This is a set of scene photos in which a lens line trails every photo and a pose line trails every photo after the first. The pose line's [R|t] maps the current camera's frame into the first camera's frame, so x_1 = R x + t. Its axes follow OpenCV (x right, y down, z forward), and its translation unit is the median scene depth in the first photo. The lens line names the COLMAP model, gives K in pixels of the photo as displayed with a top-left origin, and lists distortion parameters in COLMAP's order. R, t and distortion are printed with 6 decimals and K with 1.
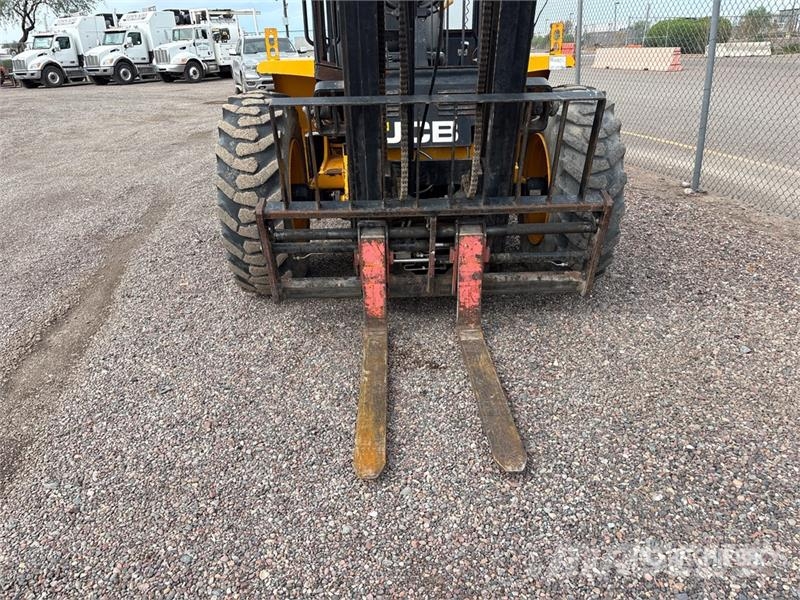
lens RADIAL K [[591.7, 0, 400.0], [0, 591.7, 300.0], [0, 0, 1]] dist [0.061133, -0.067351]
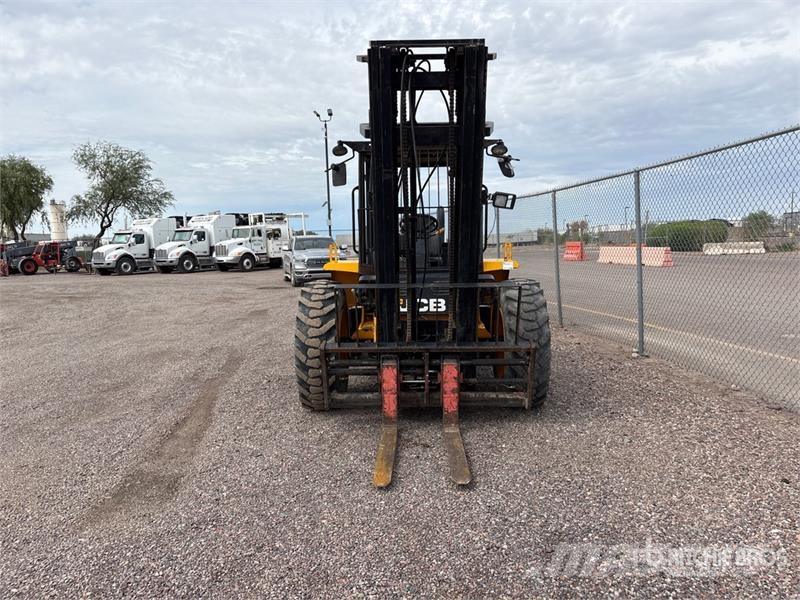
lens RADIAL K [[591.7, 0, 400.0], [0, 591.7, 300.0], [0, 0, 1]] dist [0.061133, -0.067351]
pose [[0.998725, 0.011142, -0.049230, 0.053622], [-0.025304, 0.954440, -0.297327, 0.183868], [0.043674, 0.298193, 0.953506, -0.536951]]
